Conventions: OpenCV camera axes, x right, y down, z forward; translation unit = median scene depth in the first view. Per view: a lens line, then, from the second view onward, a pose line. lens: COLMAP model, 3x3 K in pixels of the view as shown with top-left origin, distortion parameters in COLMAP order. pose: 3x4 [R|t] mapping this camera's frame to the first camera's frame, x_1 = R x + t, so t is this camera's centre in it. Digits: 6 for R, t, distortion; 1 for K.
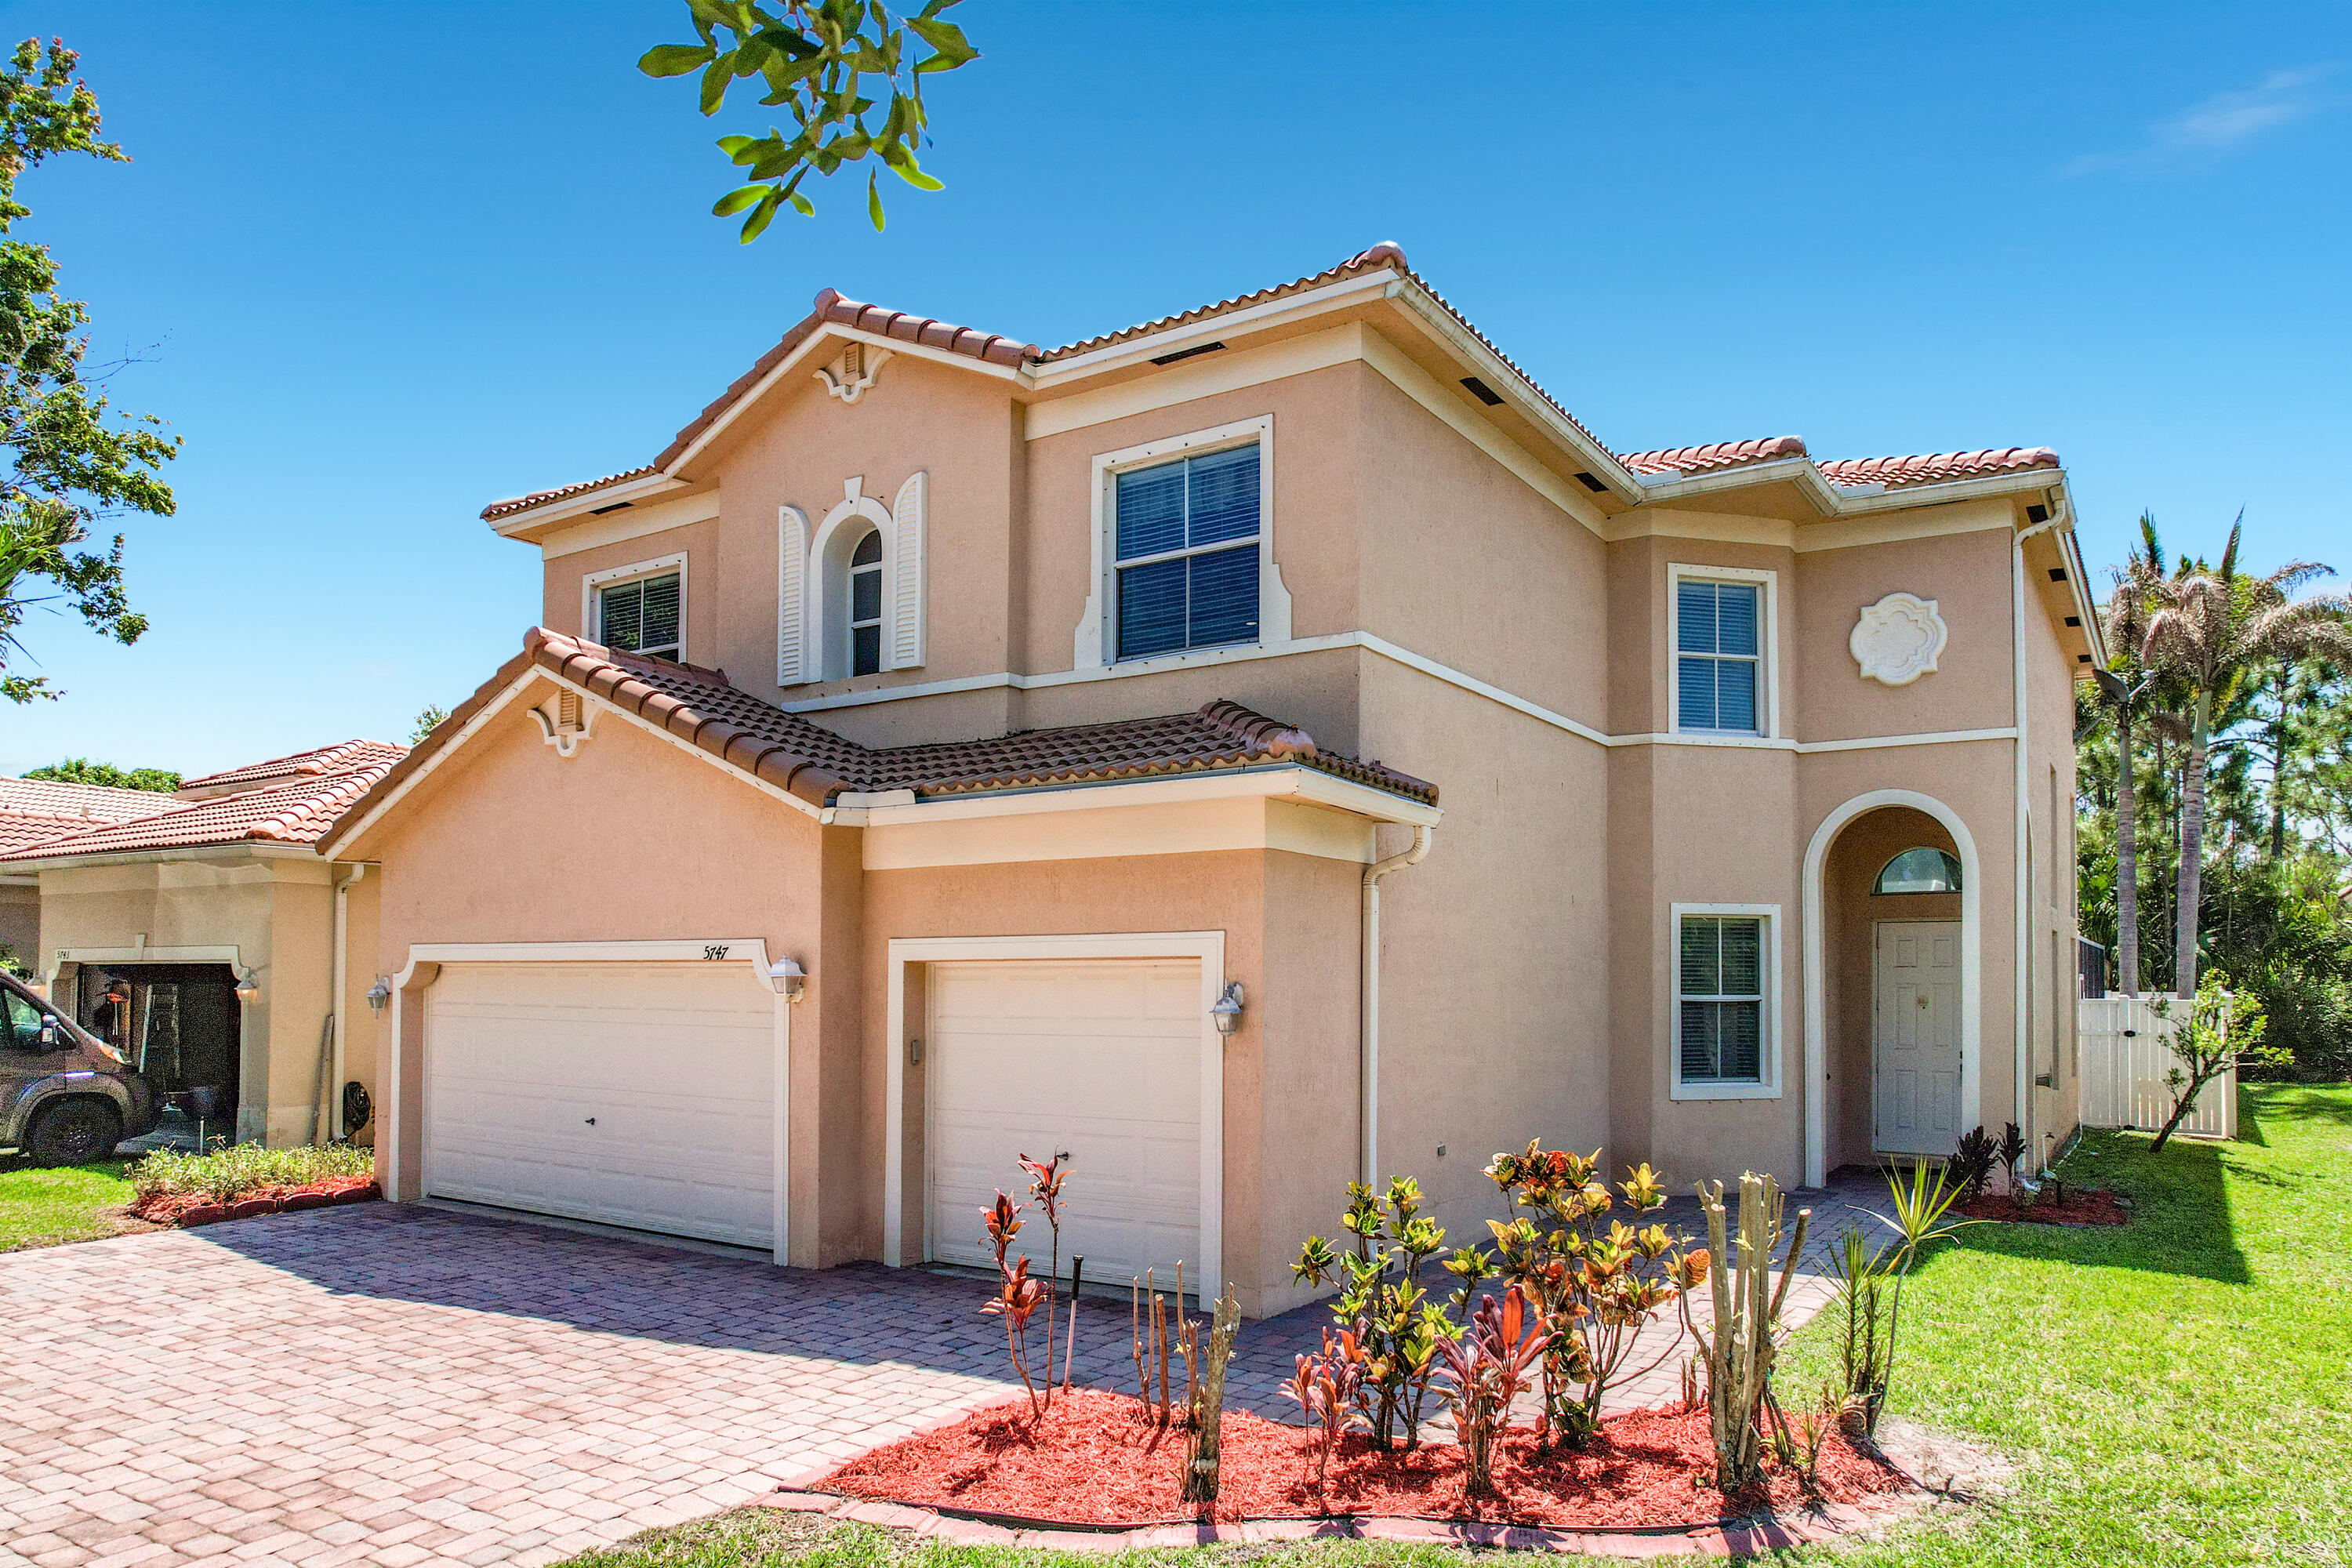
lens RADIAL K [[1488.9, 0, 1176.1], [0, 1488.9, 1013.8], [0, 0, 1]] dist [-0.002728, 0.034022]
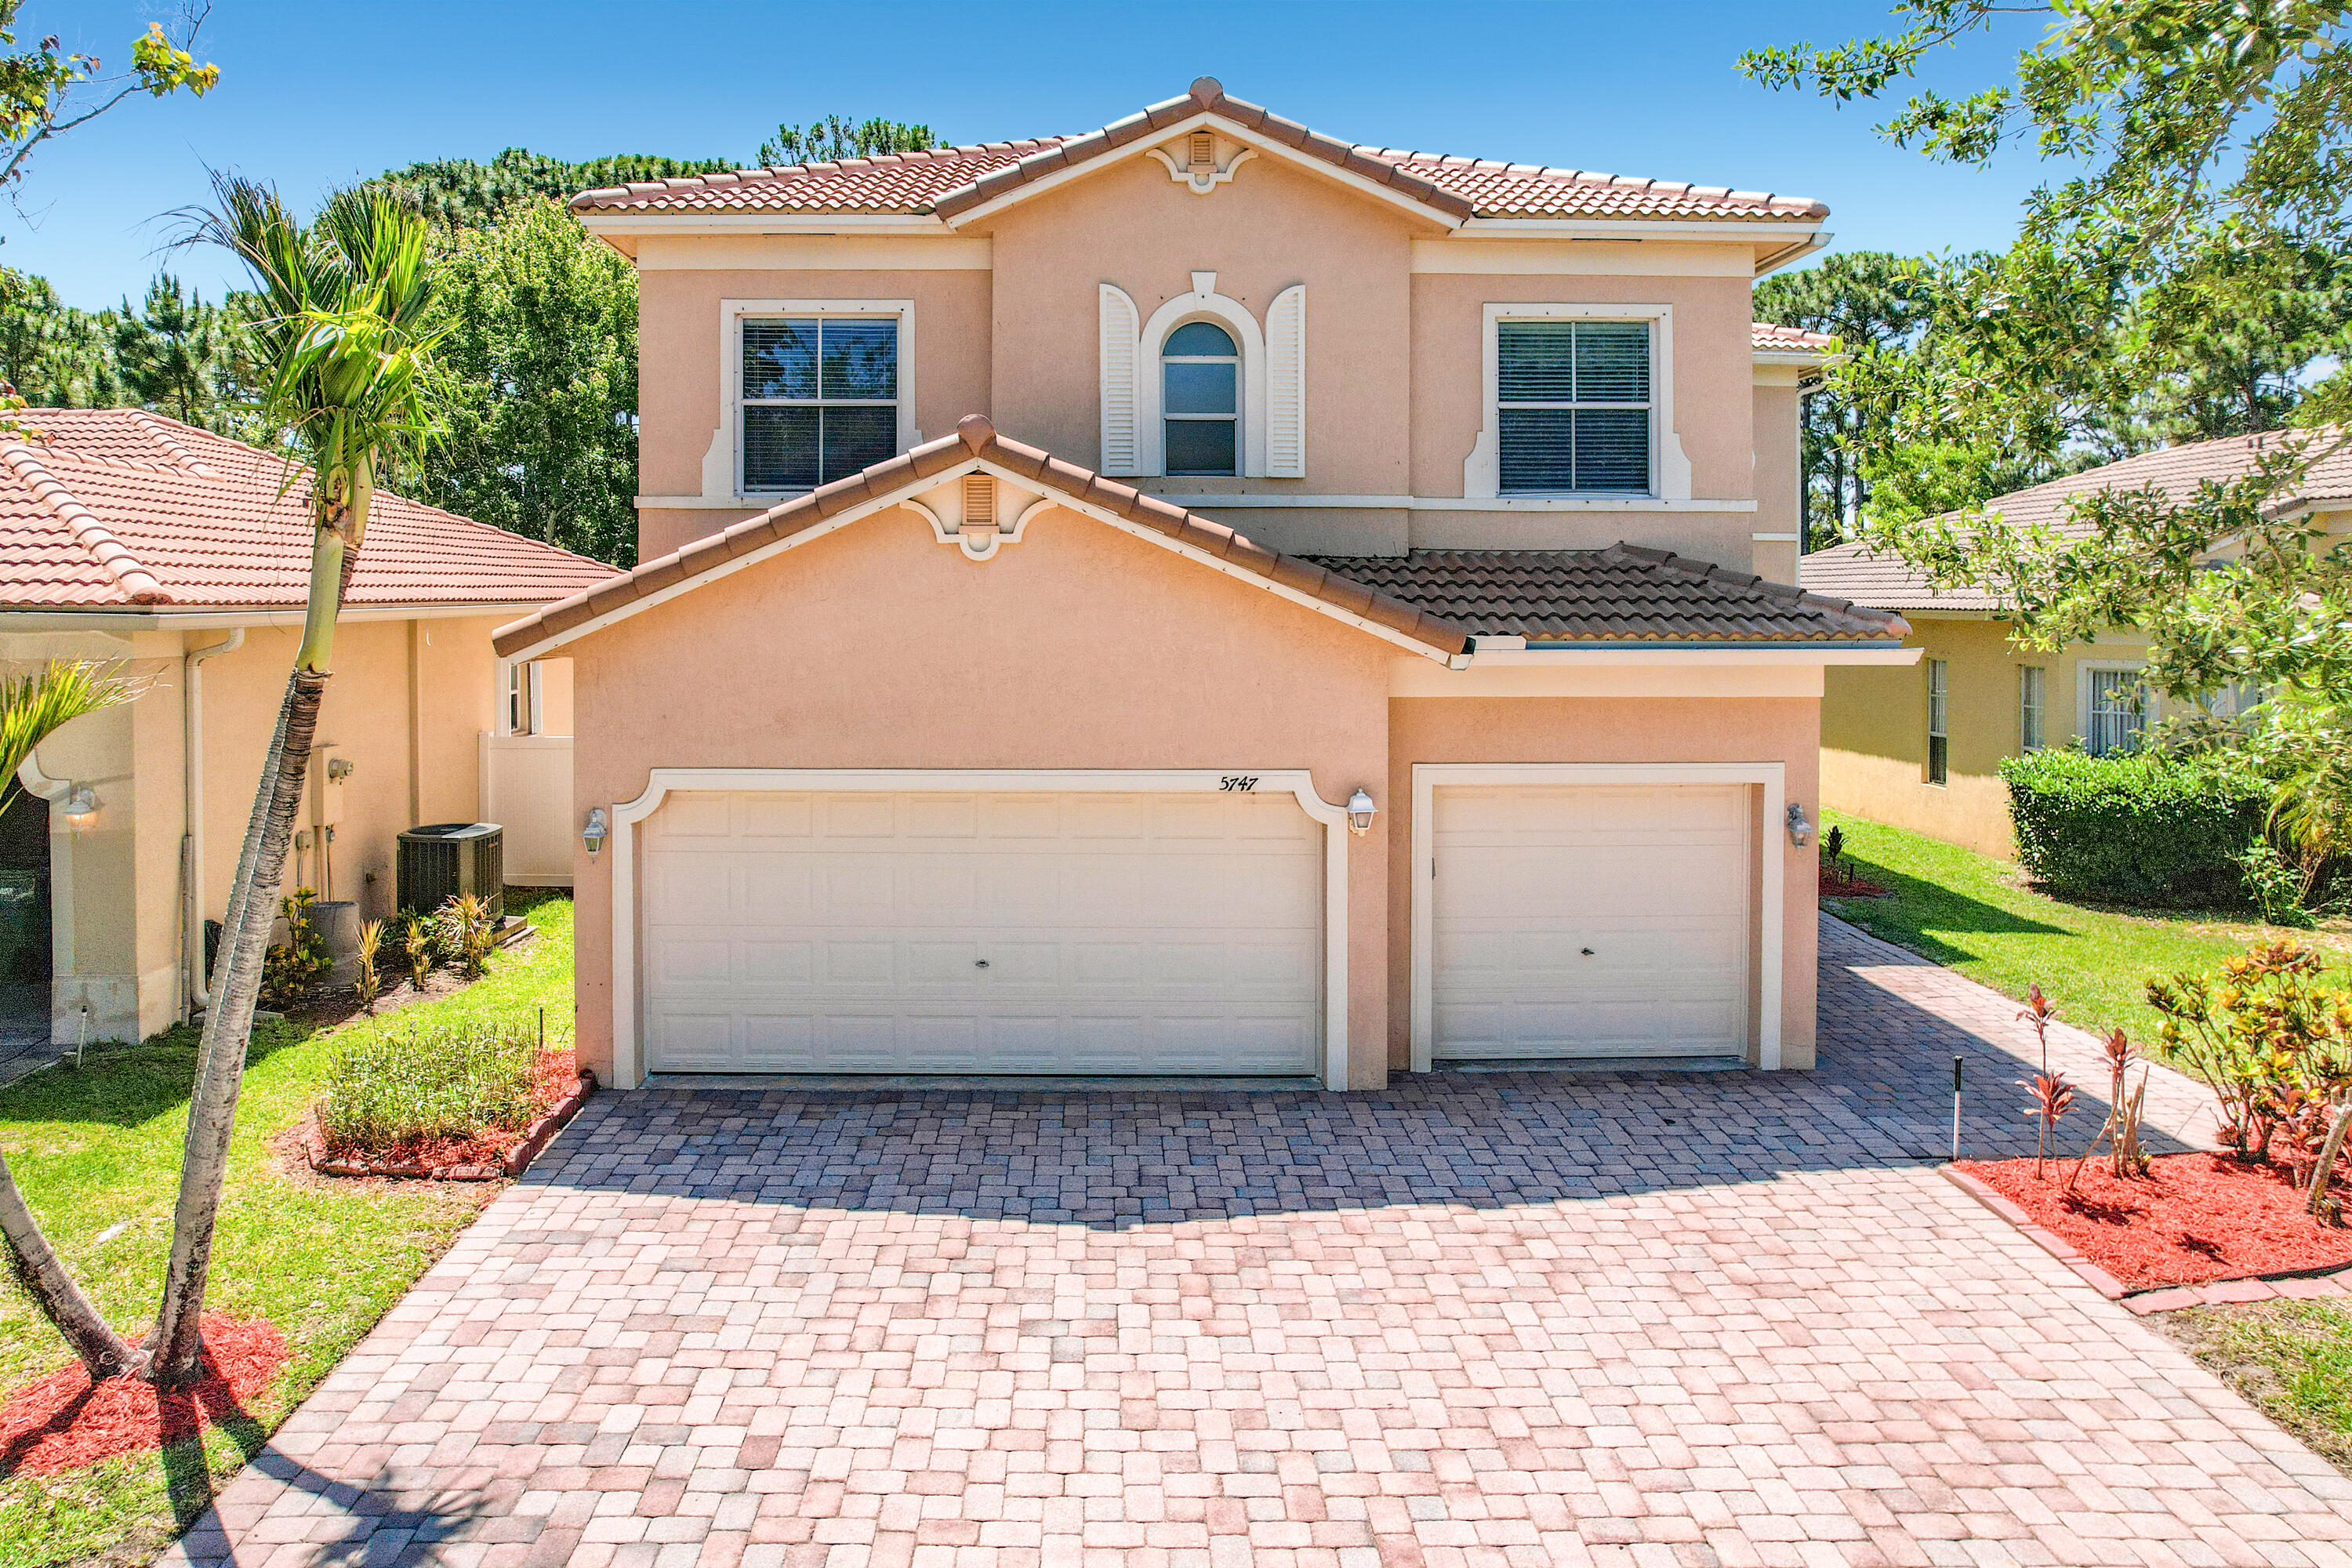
lens RADIAL K [[1474.5, 0, 1155.3], [0, 1474.5, 718.9], [0, 0, 1]] dist [-0.049410, 0.045238]
pose [[0.824366, -0.042055, 0.564493, -0.916879], [0.015999, 0.998569, 0.051030, -0.138196], [-0.565832, -0.033036, 0.823859, 0.264260]]
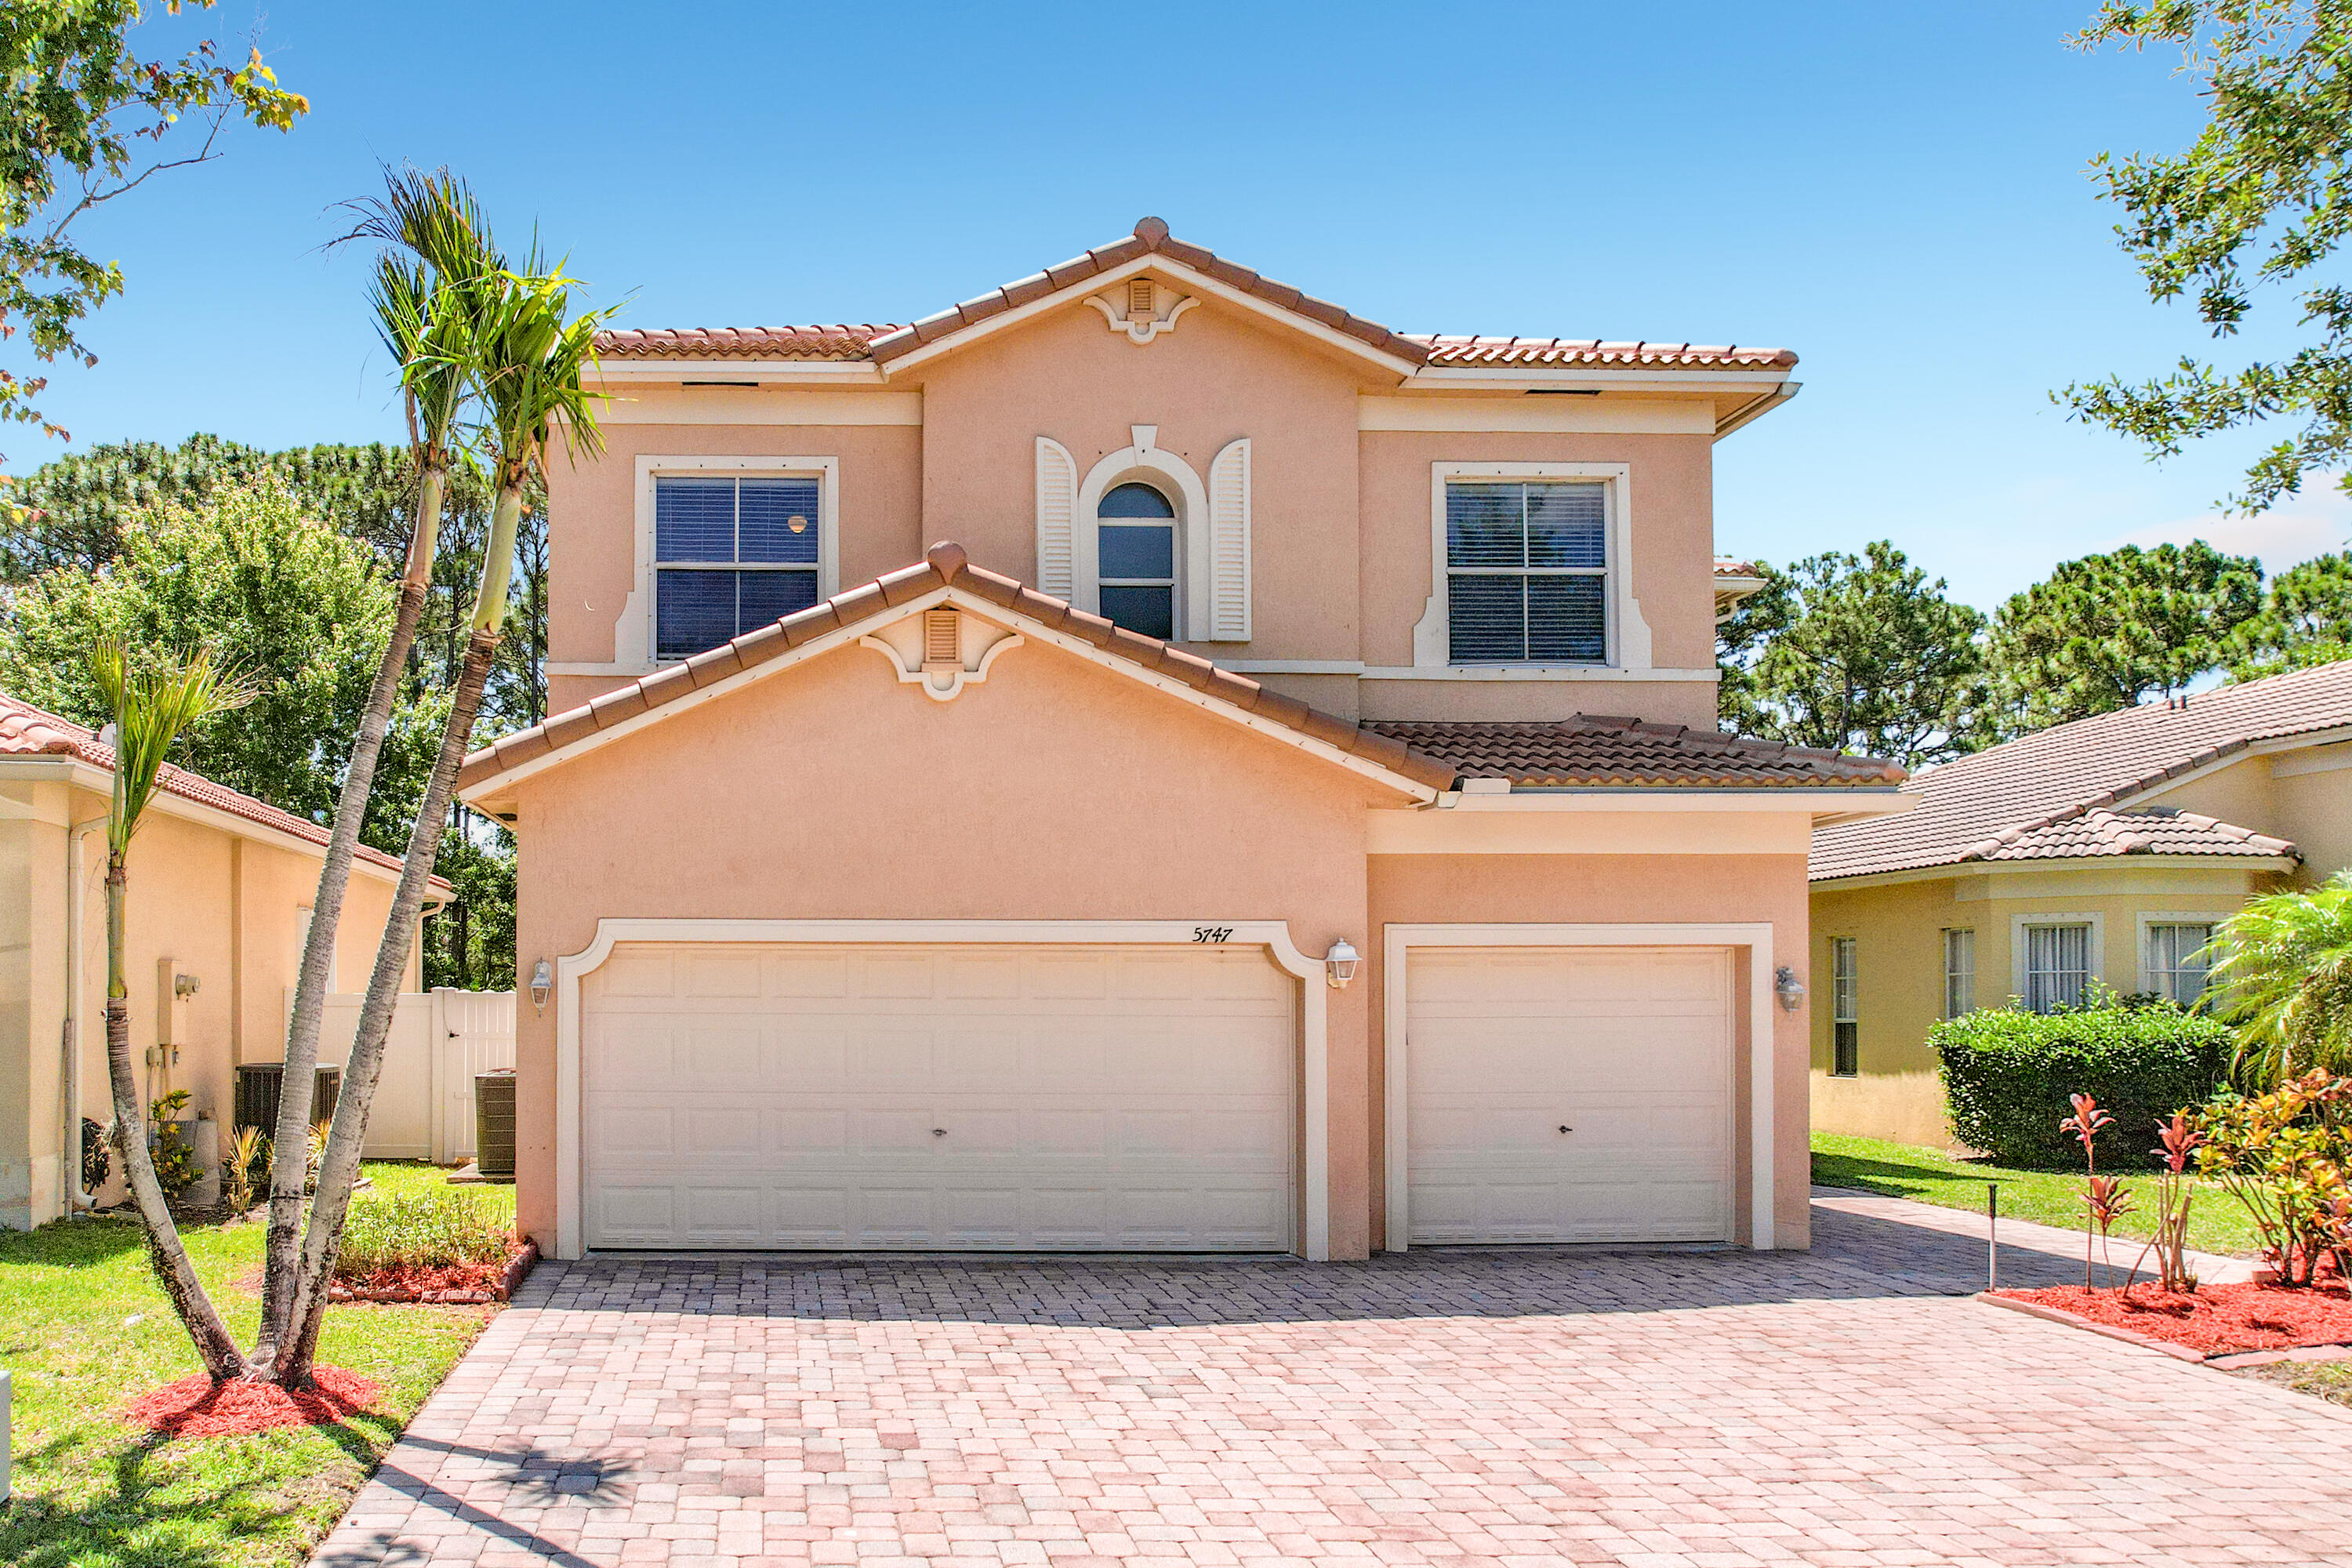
lens RADIAL K [[1524.8, 0, 1176.0], [0, 1524.8, 784.0], [0, 0, 1]] dist [-0.019197, 0.003321]
pose [[0.816958, -0.029298, 0.575953, -0.856155], [0.023176, 0.999570, 0.017973, -0.187793], [-0.576232, -0.001335, 0.817285, 0.258584]]
